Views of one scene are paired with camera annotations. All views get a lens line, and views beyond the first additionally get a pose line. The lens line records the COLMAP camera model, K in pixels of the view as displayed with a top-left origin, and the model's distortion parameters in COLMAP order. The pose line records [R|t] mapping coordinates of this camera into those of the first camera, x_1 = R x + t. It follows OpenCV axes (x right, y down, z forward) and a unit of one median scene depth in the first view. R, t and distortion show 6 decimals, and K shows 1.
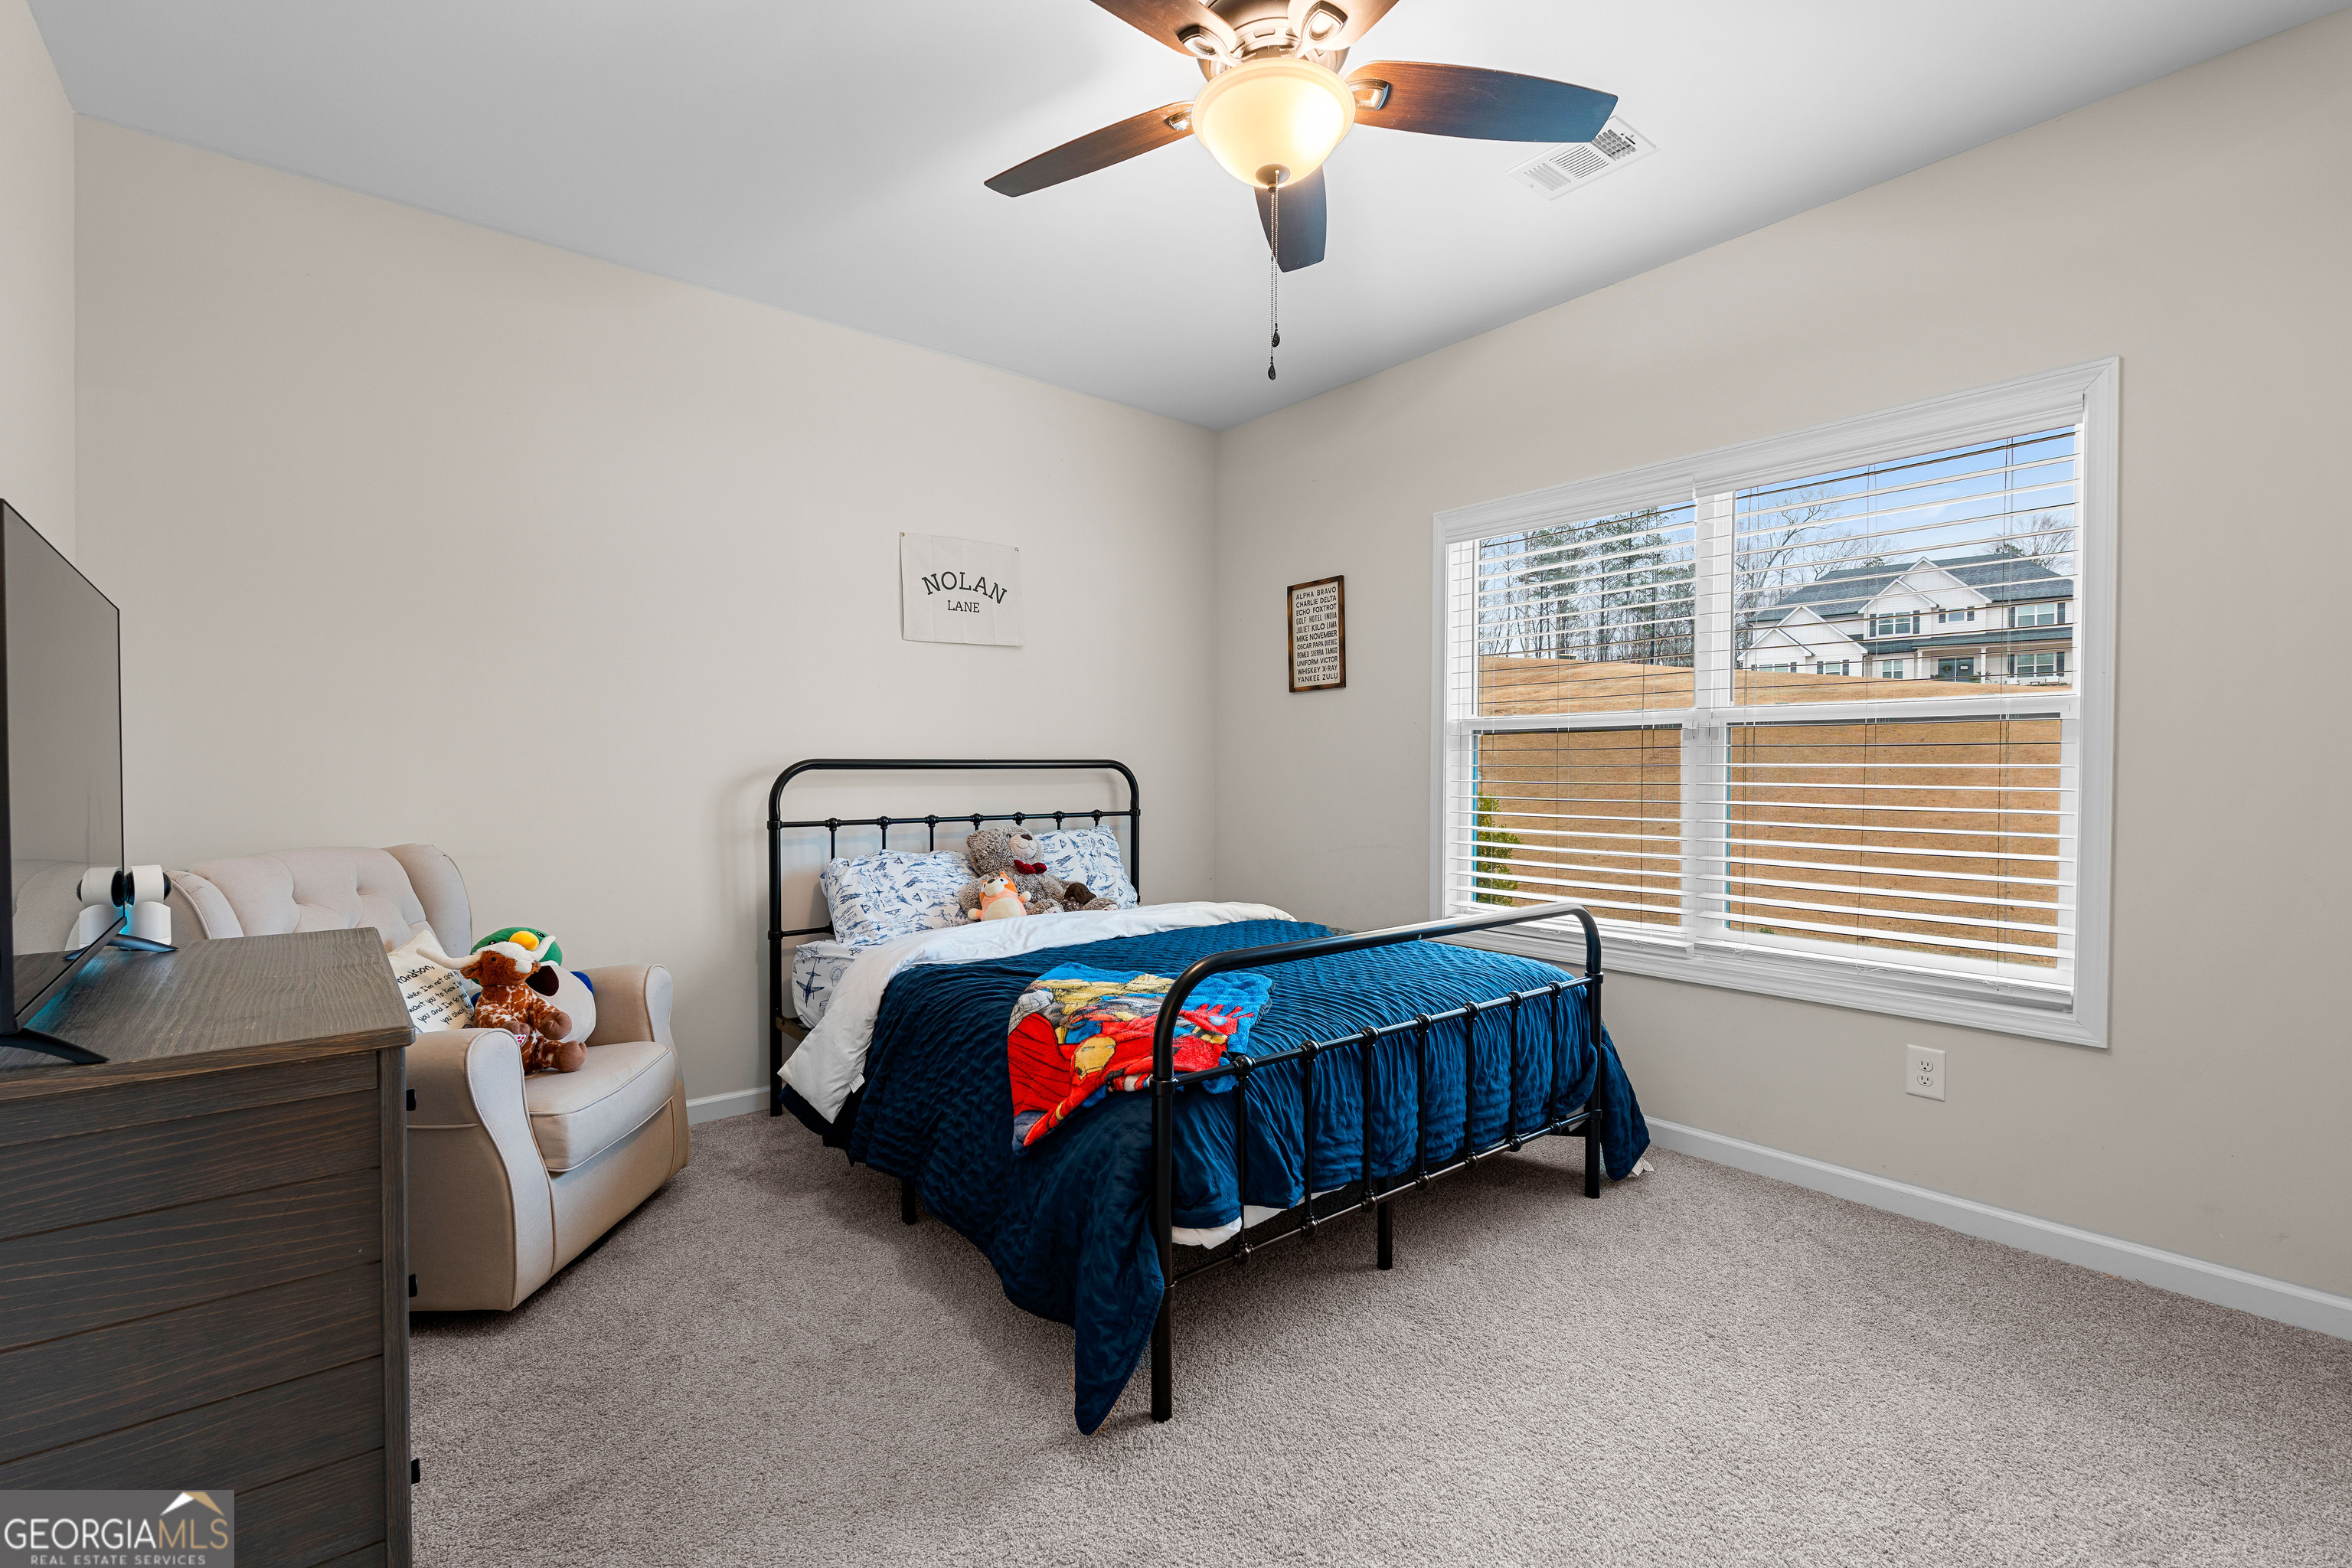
lens RADIAL K [[1028.2, 0, 1176.0], [0, 1028.2, 784.0], [0, 0, 1]] dist [-0.003609, 0.000195]
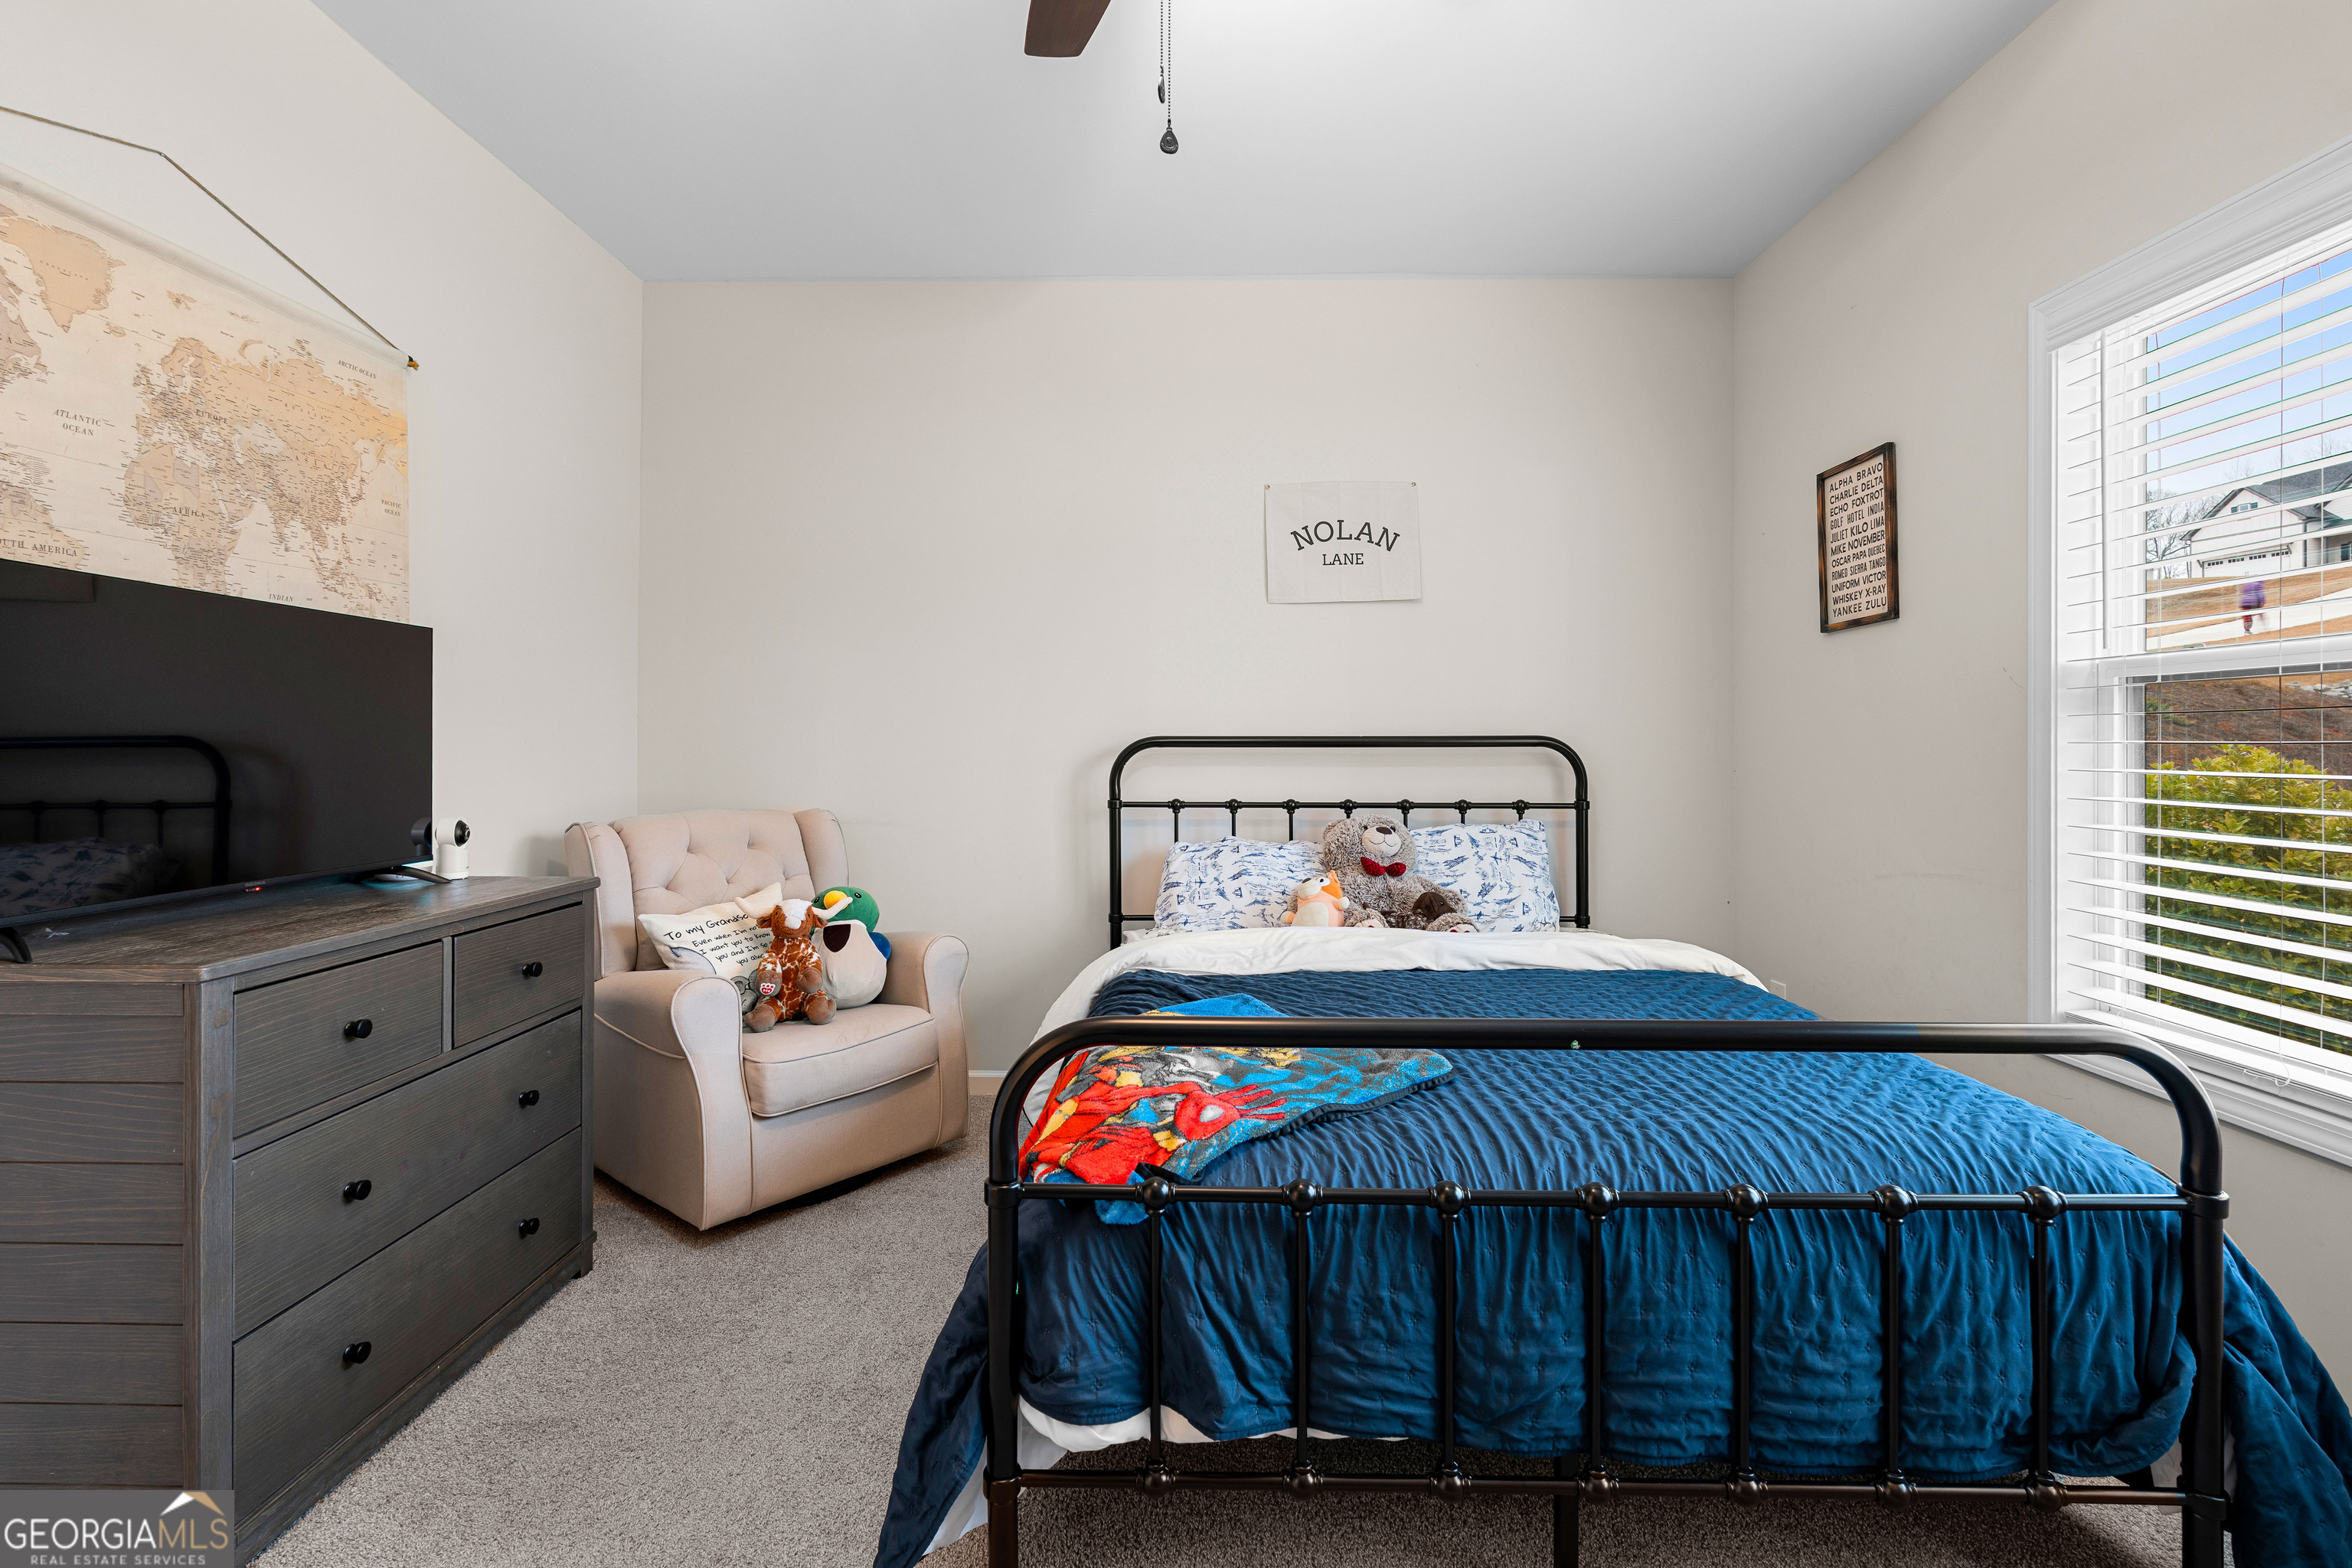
lens RADIAL K [[1048.7, 0, 1171.9], [0, 1048.7, 735.9], [0, 0, 1]] dist [-0.002724, 0.000132]
pose [[0.761490, -0.005281, -0.648156, 0.285269], [-0.011693, 0.999692, -0.021882, -0.003657], [0.648072, 0.024242, 0.761193, 0.268121]]
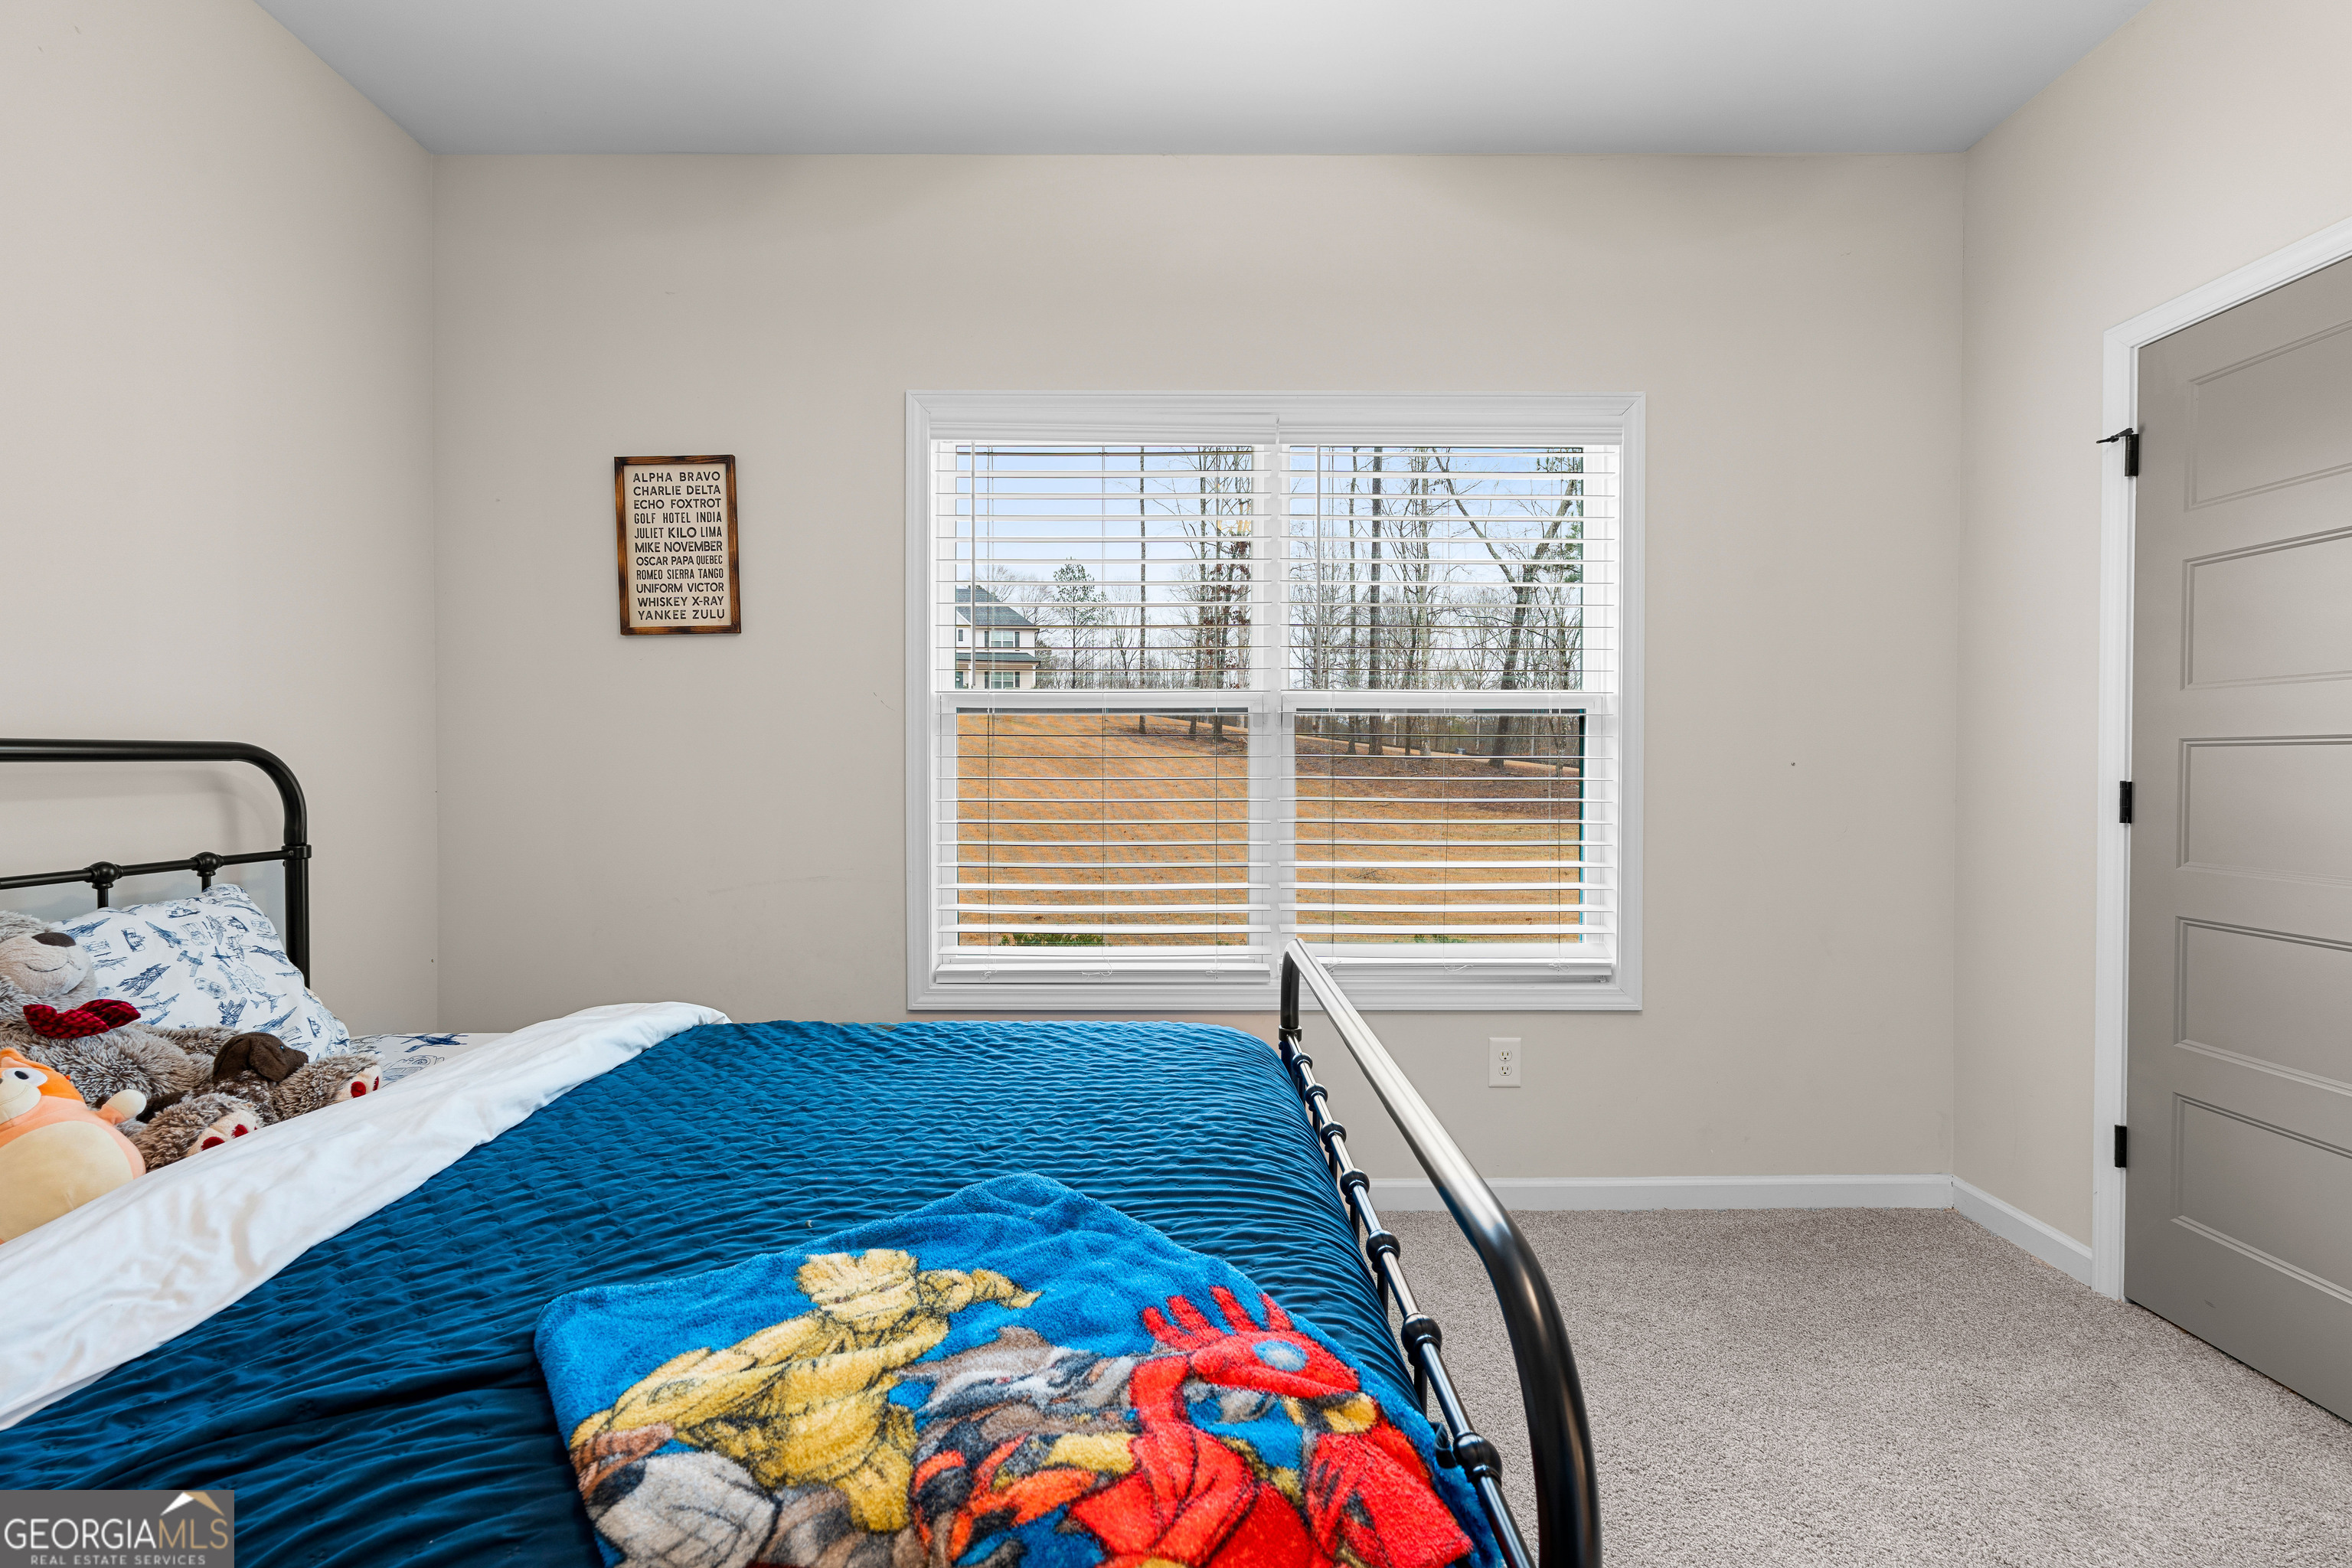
lens RADIAL K [[1028.2, 0, 1176.0], [0, 1028.2, 784.0], [0, 0, 1]] dist [-0.003609, 0.000195]
pose [[0.633410, -0.018152, 0.773603, -0.186568], [0.013102, 0.999833, 0.012733, -0.006582], [-0.773705, 0.002071, 0.633542, 0.460137]]
